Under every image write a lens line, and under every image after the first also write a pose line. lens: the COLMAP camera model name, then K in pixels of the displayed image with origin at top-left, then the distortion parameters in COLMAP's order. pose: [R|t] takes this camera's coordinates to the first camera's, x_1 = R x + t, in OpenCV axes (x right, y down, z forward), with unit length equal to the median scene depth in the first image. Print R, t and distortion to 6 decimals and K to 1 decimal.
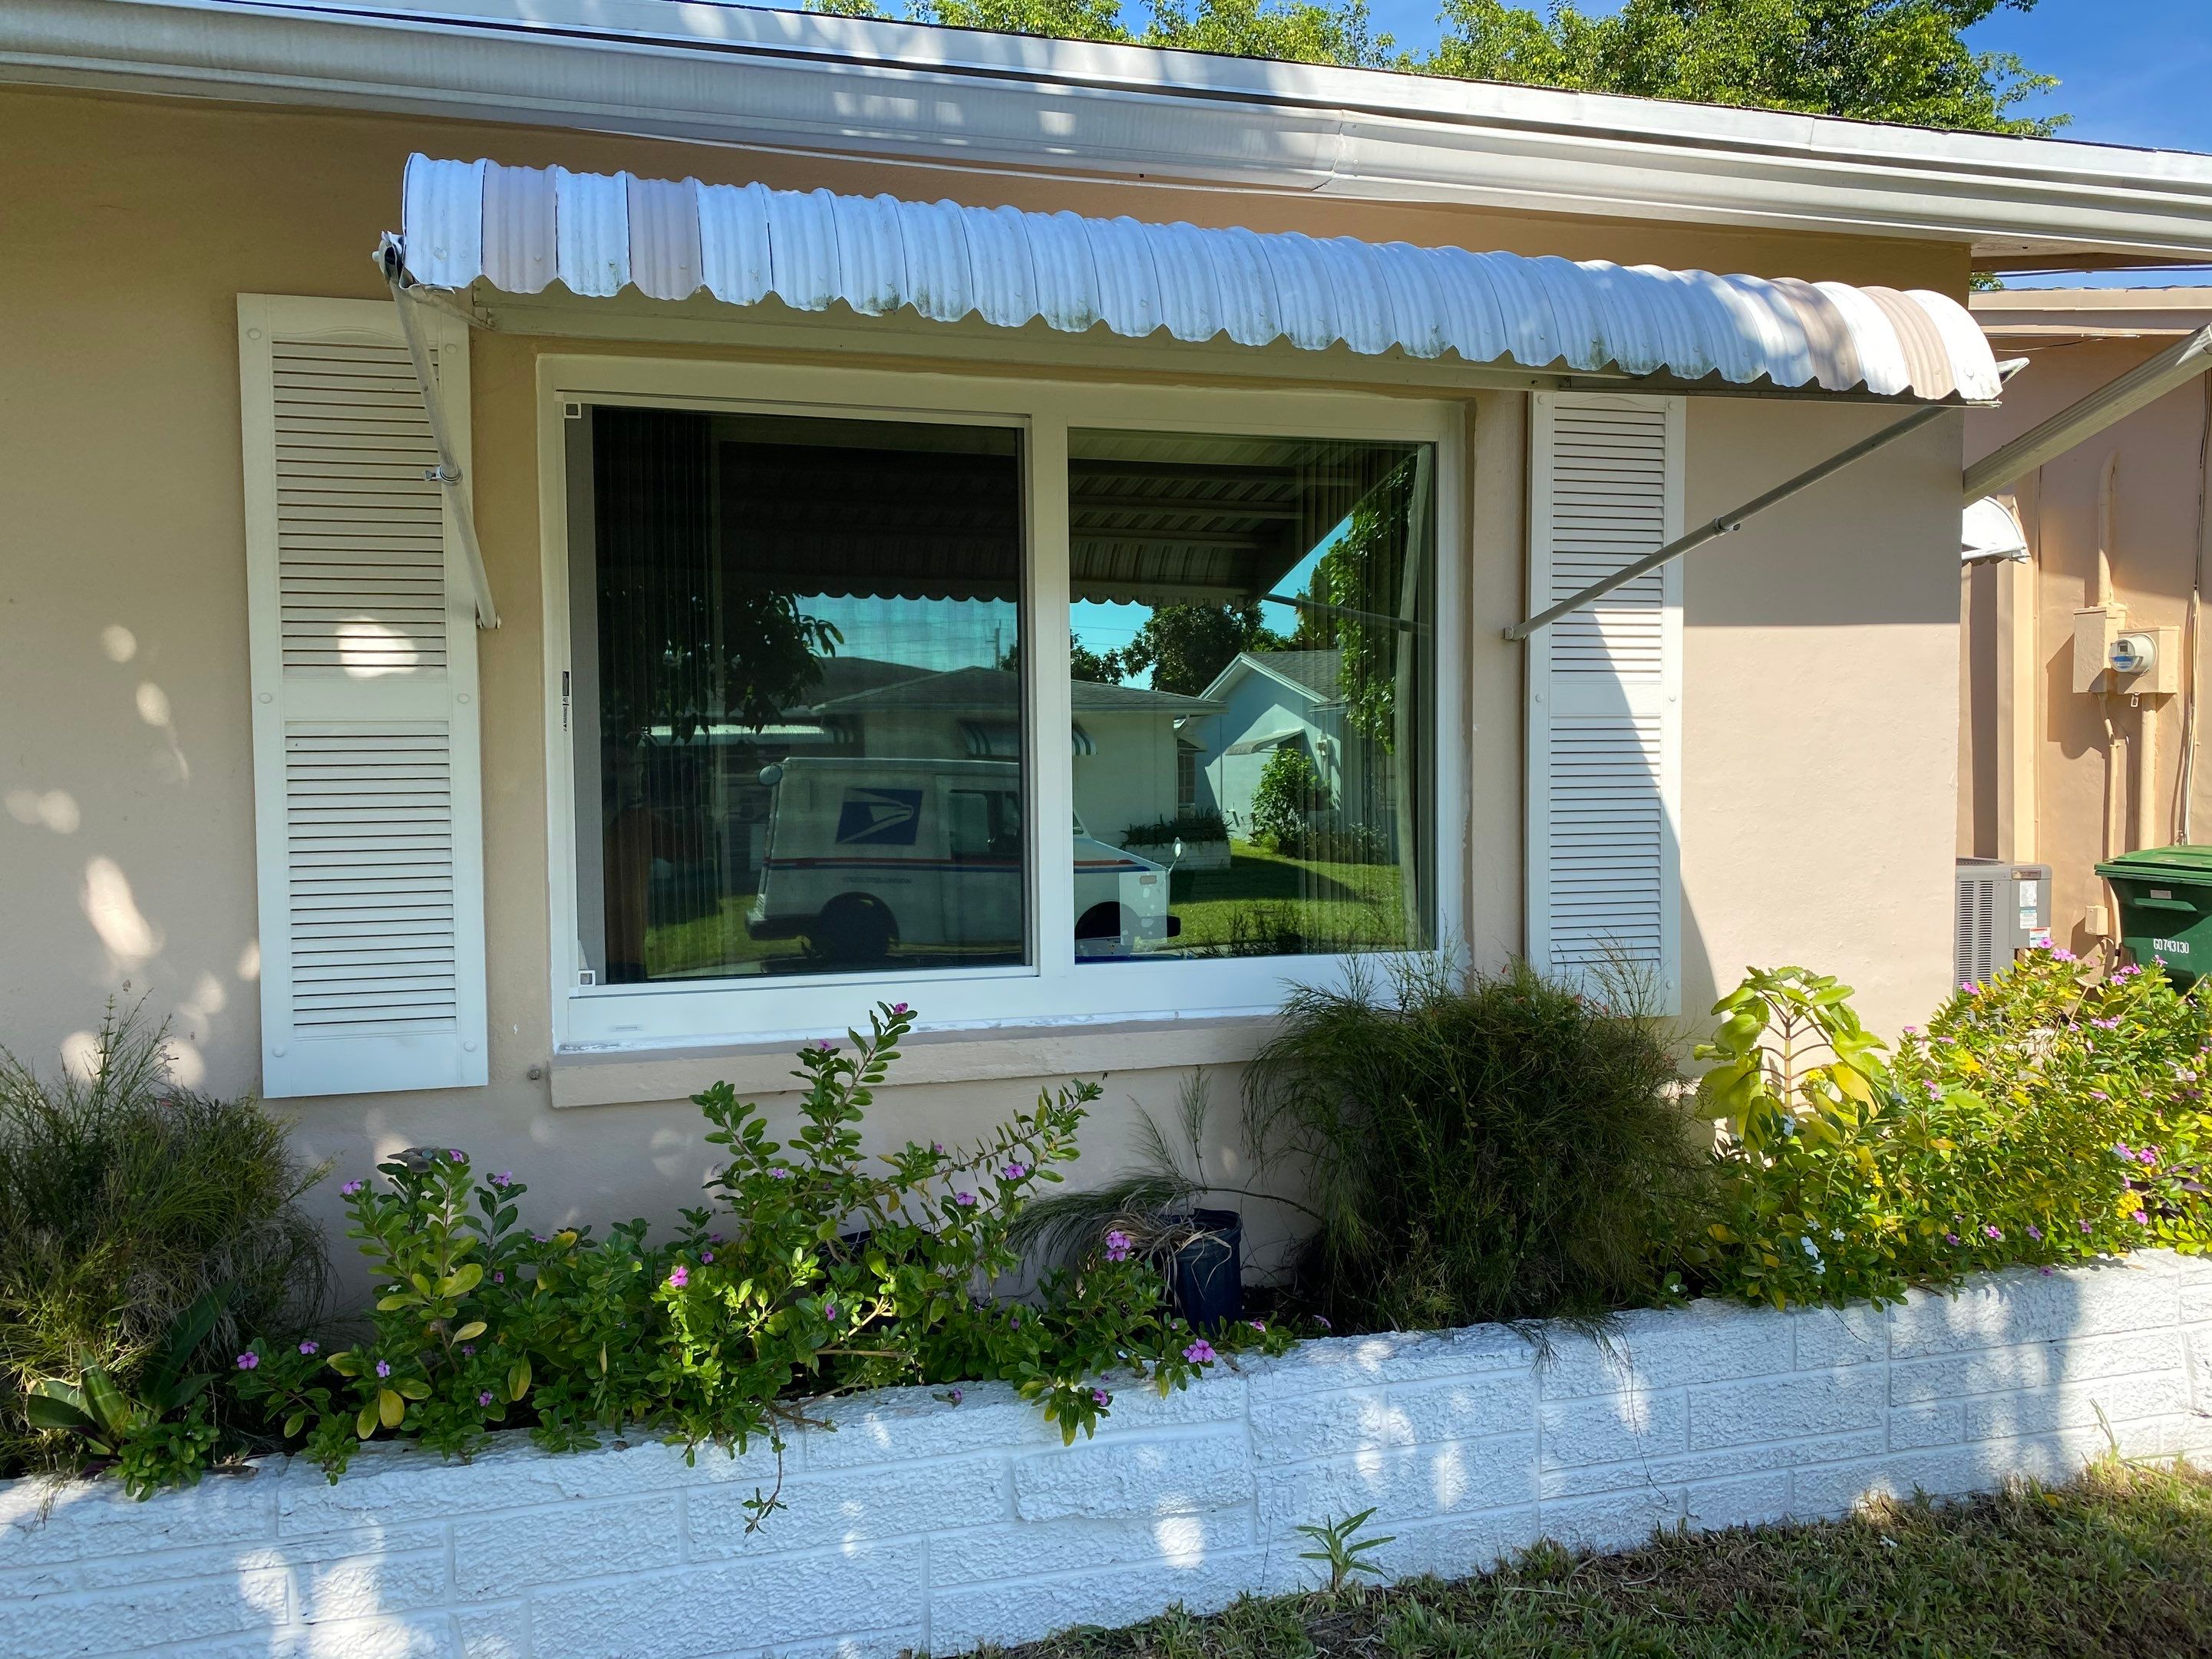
lens RADIAL K [[1708.1, 0, 1105.7], [0, 1708.1, 836.2], [0, 0, 1]] dist [0.015918, -0.009231]
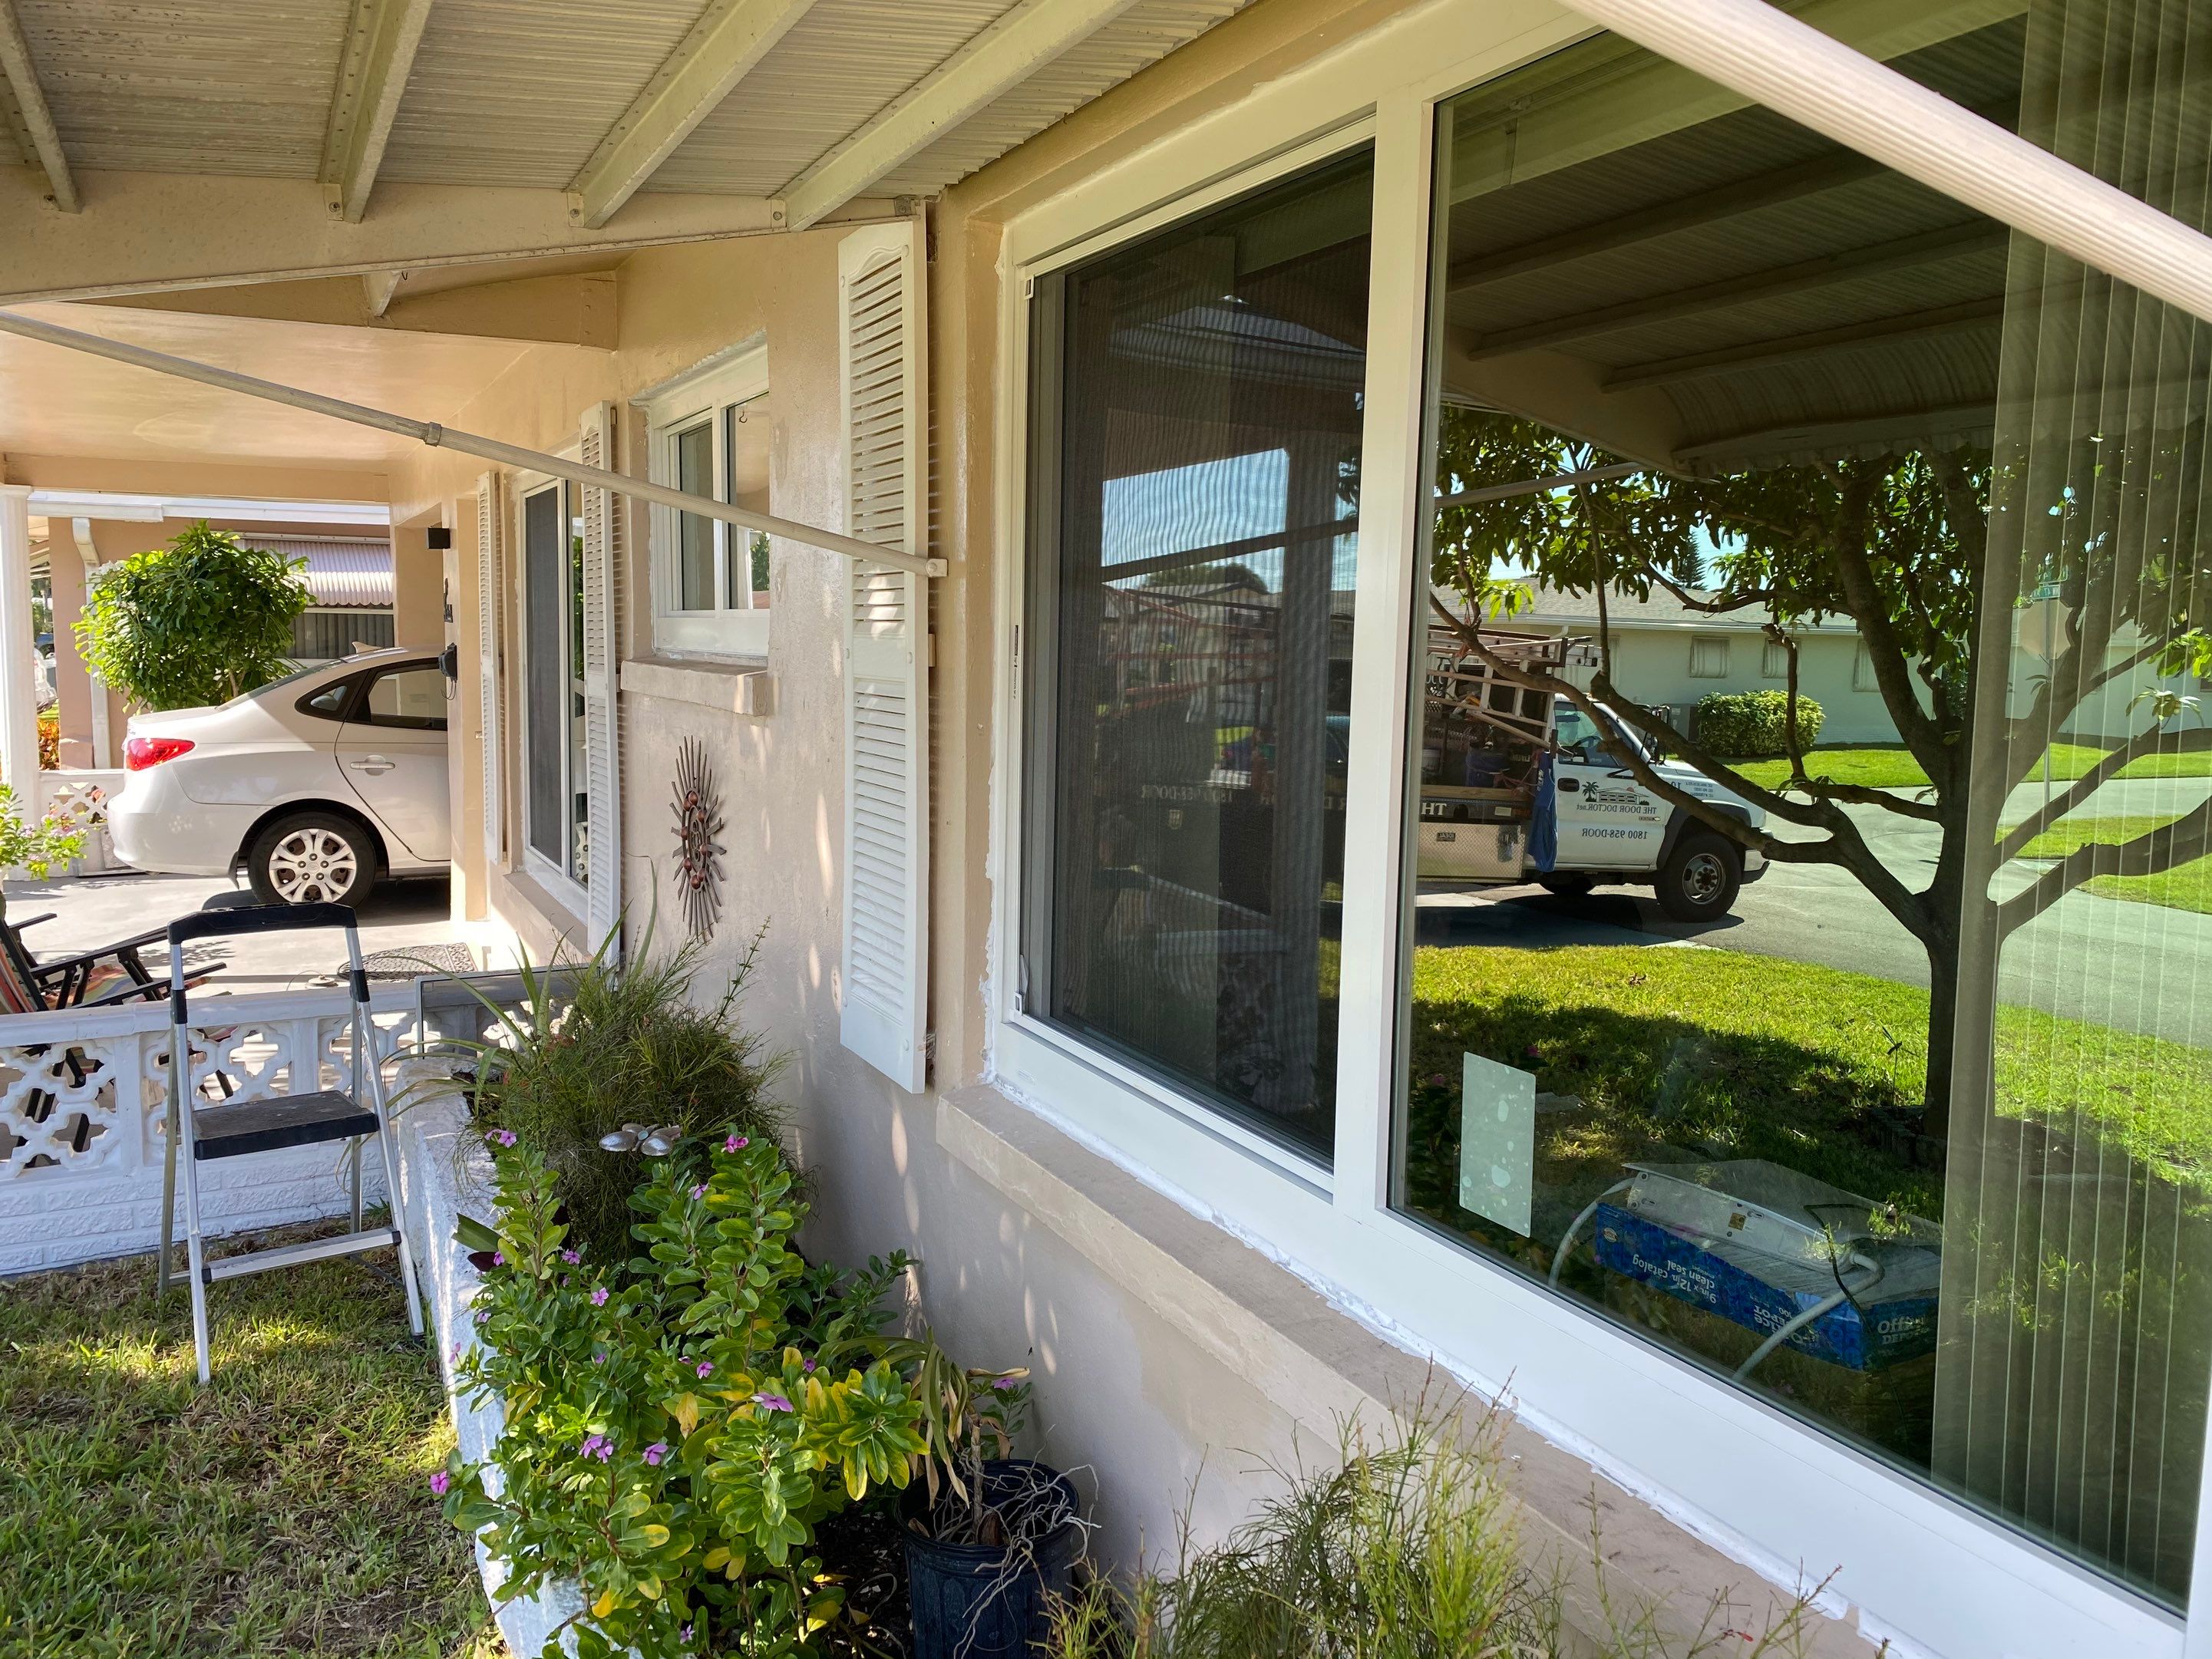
lens RADIAL K [[1708.1, 0, 1102.3], [0, 1708.1, 796.1], [0, 0, 1]] dist [0.015918, -0.009231]
pose [[0.177294, 0.104351, -0.978610, 0.523826], [-0.060306, 0.993646, 0.095029, -0.101716], [0.982309, 0.042168, 0.182460, 0.971590]]
